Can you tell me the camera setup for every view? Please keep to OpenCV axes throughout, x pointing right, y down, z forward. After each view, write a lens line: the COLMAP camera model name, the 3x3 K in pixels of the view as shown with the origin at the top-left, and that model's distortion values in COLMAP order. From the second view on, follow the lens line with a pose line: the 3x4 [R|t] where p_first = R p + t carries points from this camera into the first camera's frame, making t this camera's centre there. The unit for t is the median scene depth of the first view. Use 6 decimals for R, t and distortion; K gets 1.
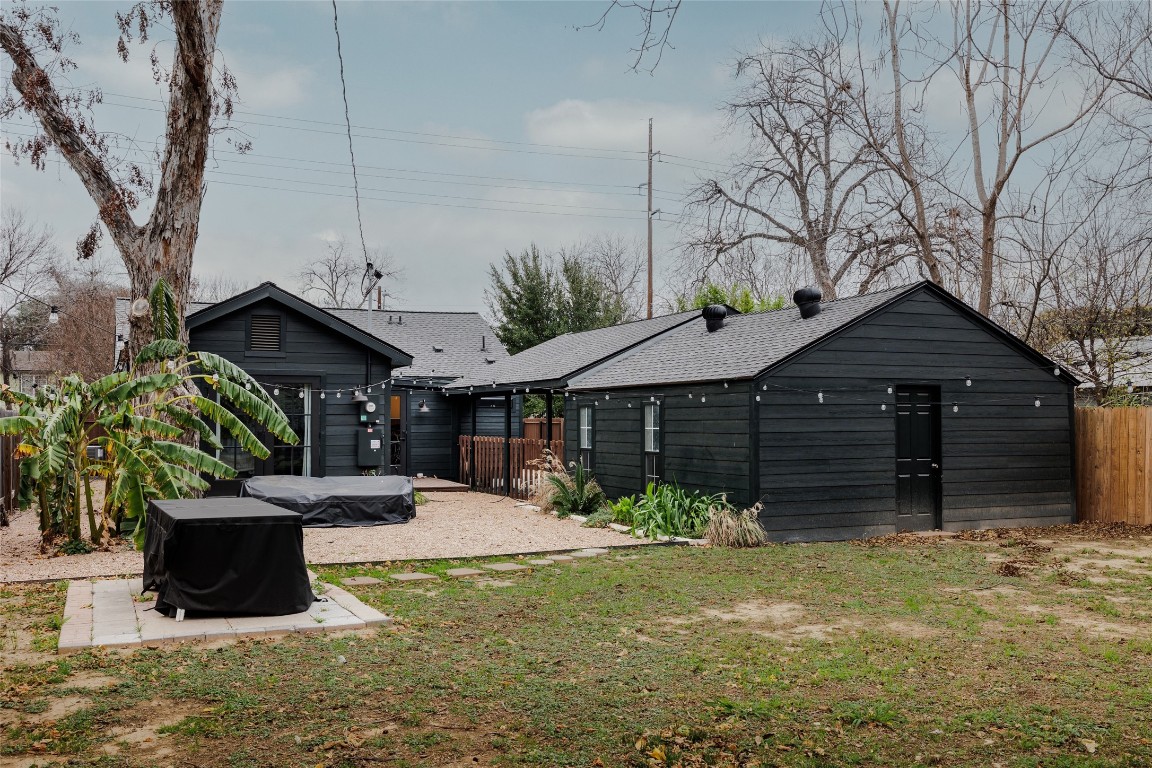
lens RADIAL K [[1450.0, 0, 576.1], [0, 1450.0, 387.7], [0, 0, 1]] dist [-0.010405, 0.000000]
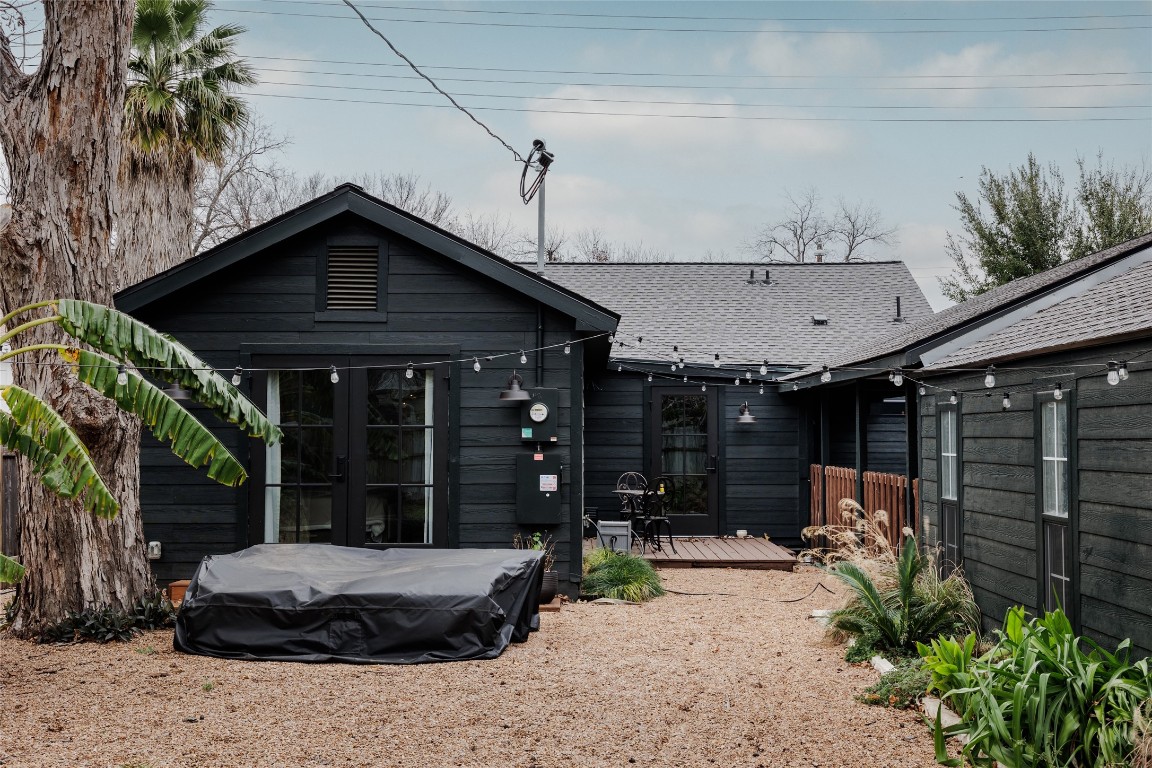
lens RADIAL K [[1450.0, 0, 577.6], [0, 1450.0, 379.3], [0, 0, 1]] dist [-0.010405, 0.000000]
pose [[0.900045, -0.015095, -0.435535, 0.102348], [0.007336, 0.999783, -0.019490, 0.012047], [0.435734, 0.014347, 0.899961, 0.545267]]
